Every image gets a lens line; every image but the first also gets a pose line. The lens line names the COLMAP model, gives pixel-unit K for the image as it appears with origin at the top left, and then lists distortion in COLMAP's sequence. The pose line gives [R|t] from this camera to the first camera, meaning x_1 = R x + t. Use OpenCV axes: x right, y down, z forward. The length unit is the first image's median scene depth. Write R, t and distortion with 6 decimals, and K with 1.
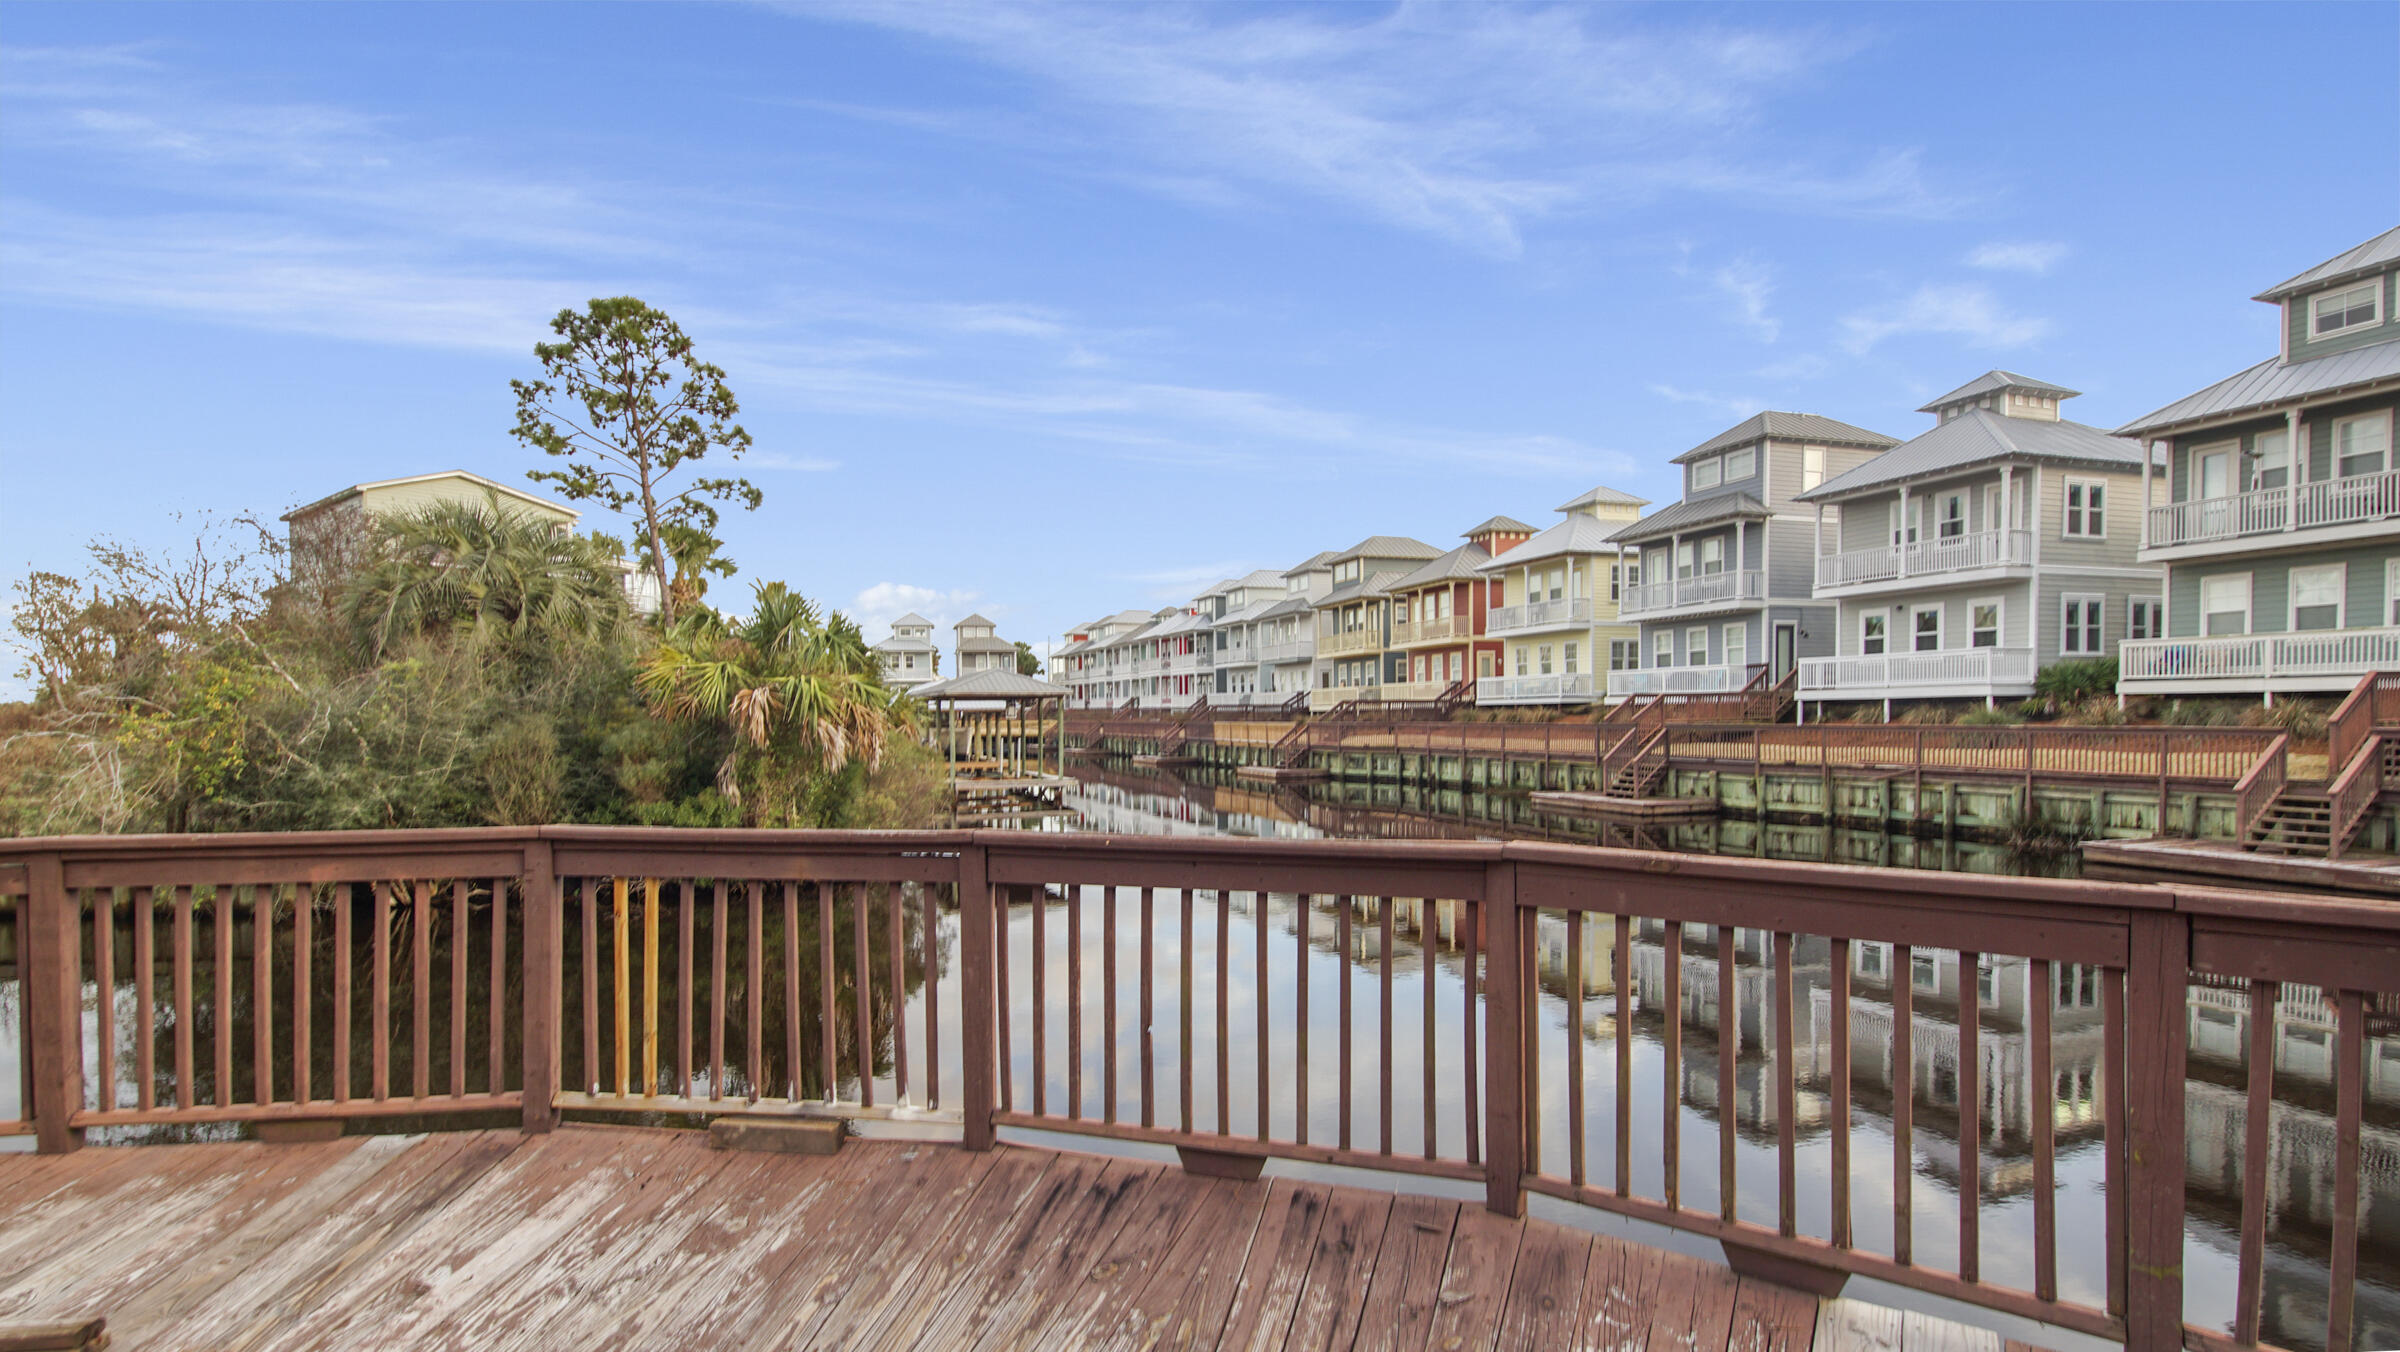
lens RADIAL K [[1086.2, 0, 1197.7], [0, 1086.2, 717.4], [0, 0, 1]] dist [0.001621, -0.007141]
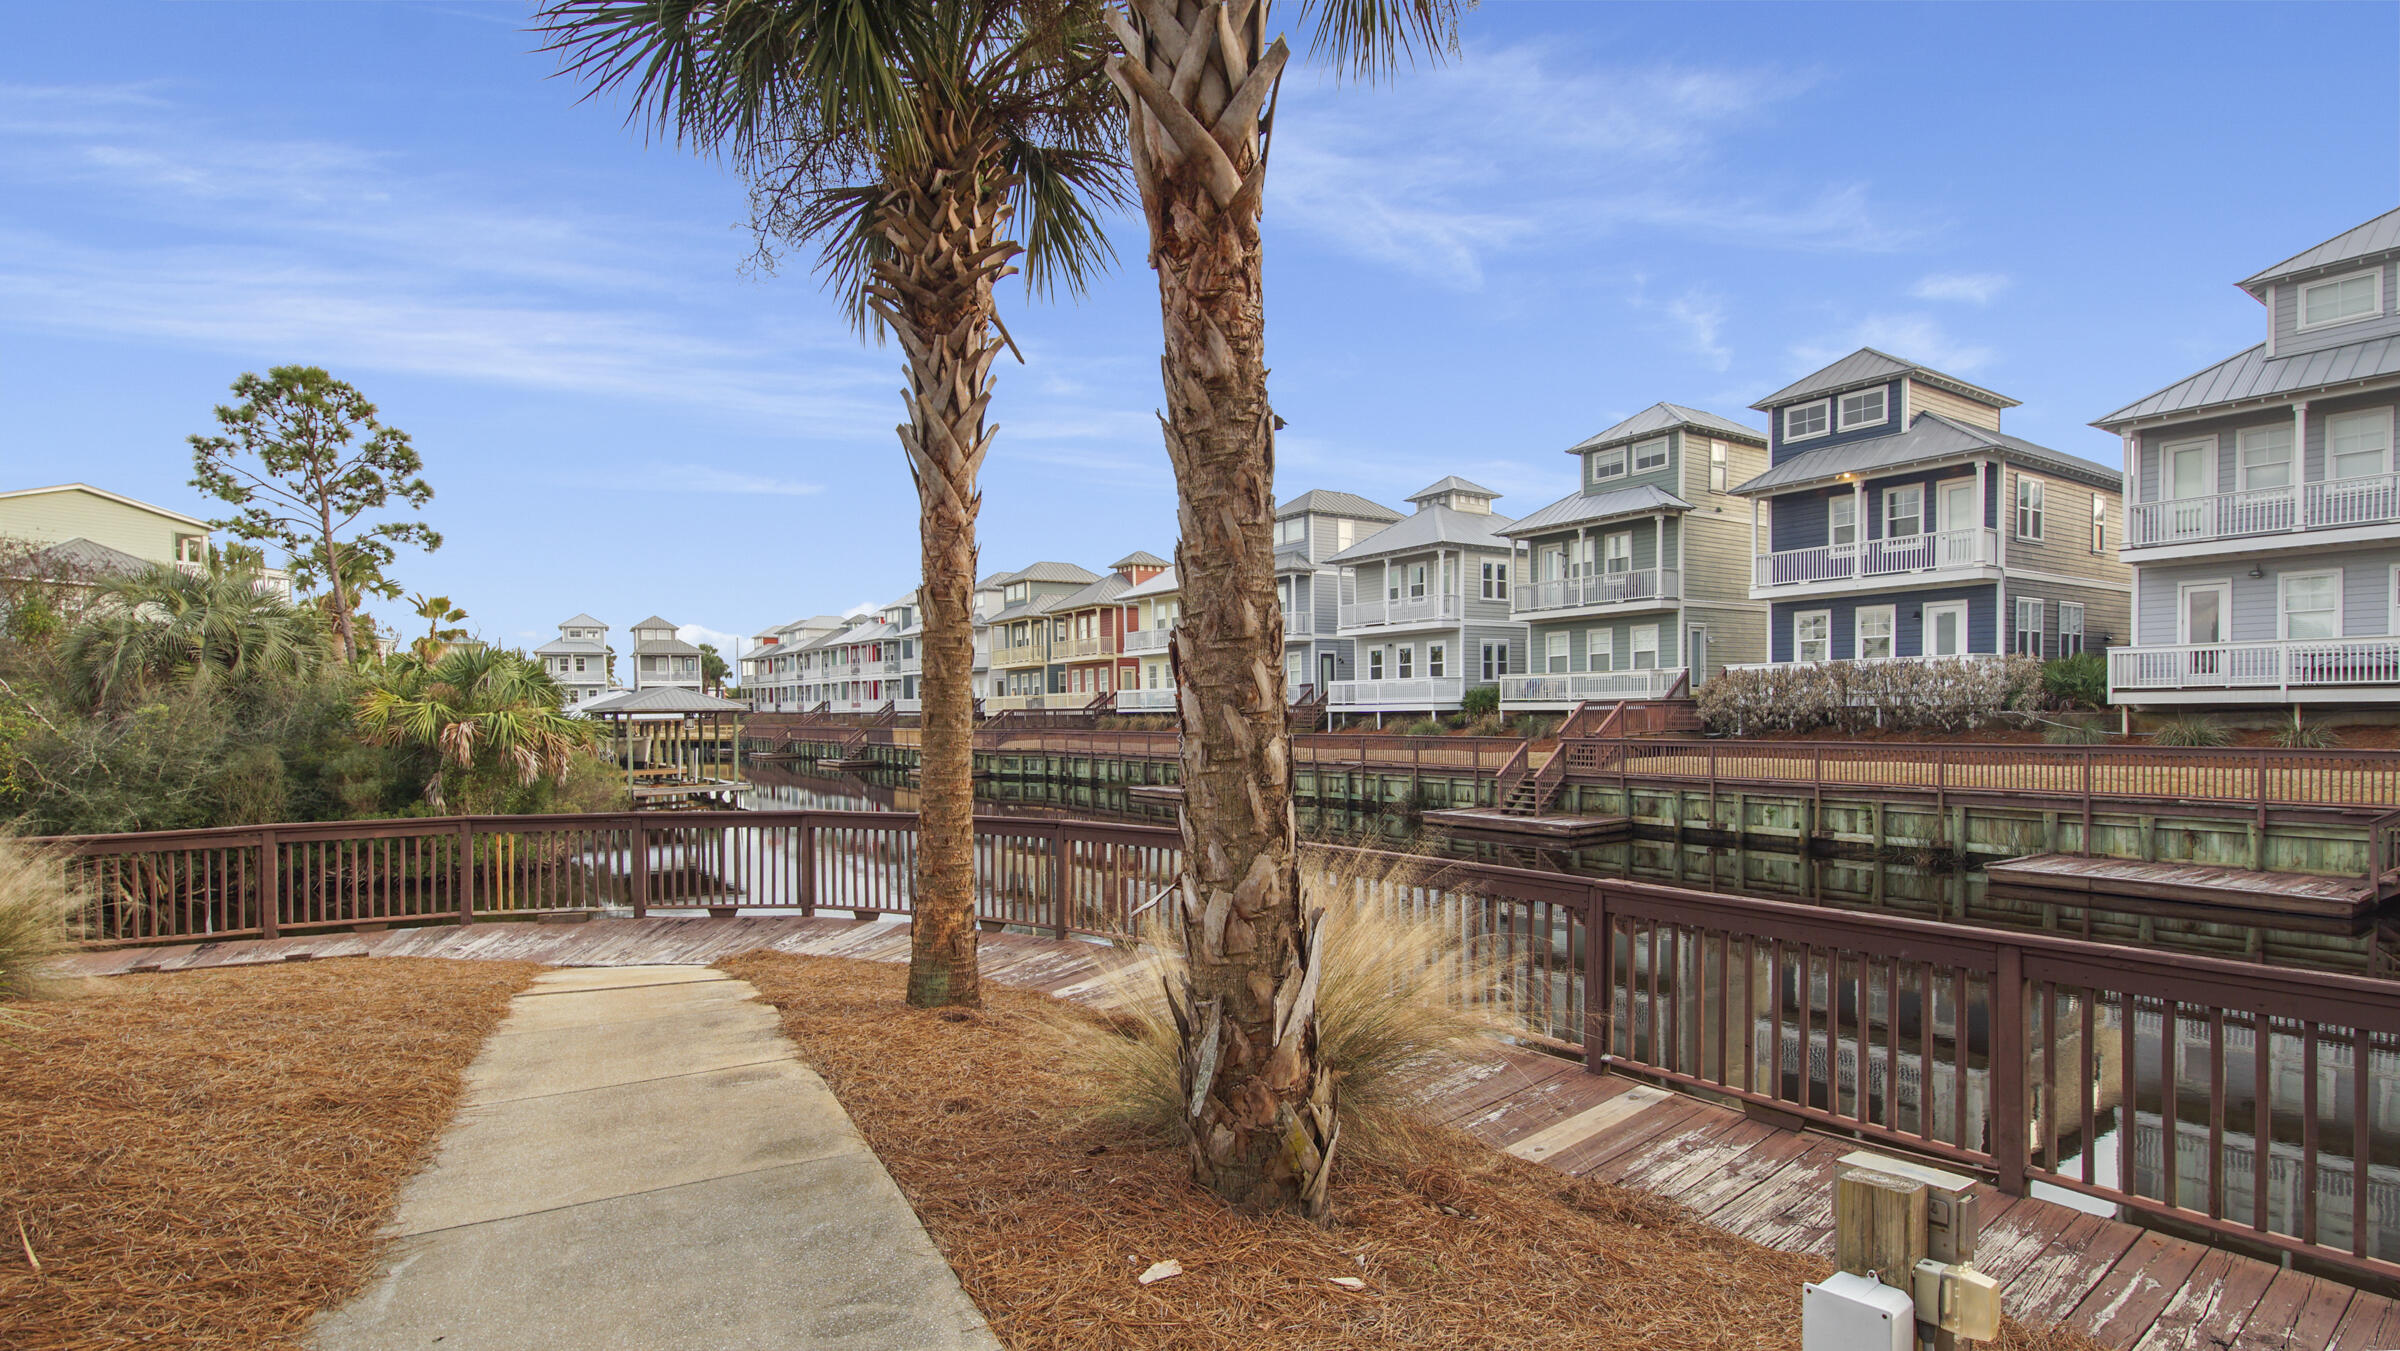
lens RADIAL K [[1086.2, 0, 1197.7], [0, 1086.2, 716.9], [0, 0, 1]] dist [0.001621, -0.007141]
pose [[0.966599, -0.007656, 0.256178, 0.062171], [0.006892, 0.999969, 0.003878, -0.017989], [-0.256200, -0.001983, 0.966622, -0.268149]]
